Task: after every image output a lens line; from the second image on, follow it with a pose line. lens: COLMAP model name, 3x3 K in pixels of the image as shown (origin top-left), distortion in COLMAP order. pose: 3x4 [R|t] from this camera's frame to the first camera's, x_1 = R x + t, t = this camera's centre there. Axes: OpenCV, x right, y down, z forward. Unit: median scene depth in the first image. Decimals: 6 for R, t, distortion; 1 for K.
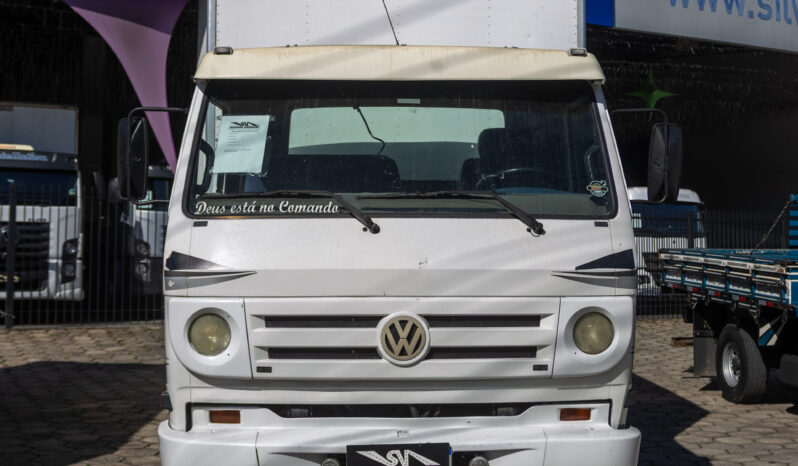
lens RADIAL K [[1004.5, 0, 399.0], [0, 1004.5, 233.0], [0, 0, 1]] dist [0.013296, -0.005814]
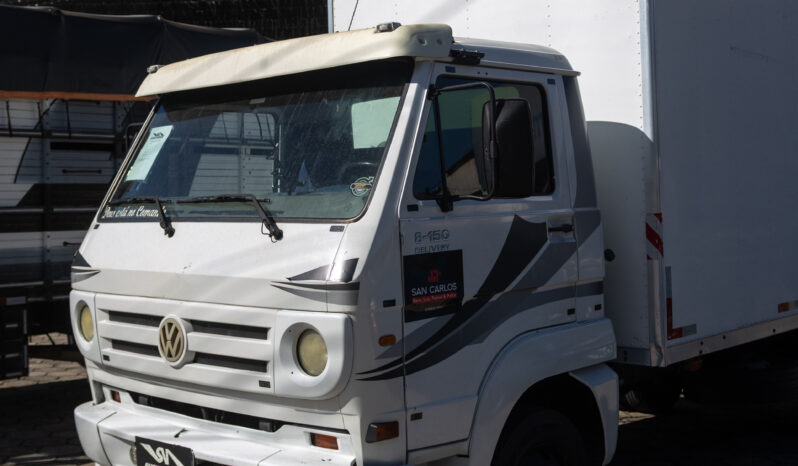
lens RADIAL K [[1004.5, 0, 399.0], [0, 1004.5, 233.0], [0, 0, 1]] dist [0.013296, -0.005814]
pose [[0.714354, 0.008213, -0.699736, 0.875880], [0.013014, 0.999602, 0.025019, -0.027074], [0.699663, -0.026979, 0.713963, 0.427224]]
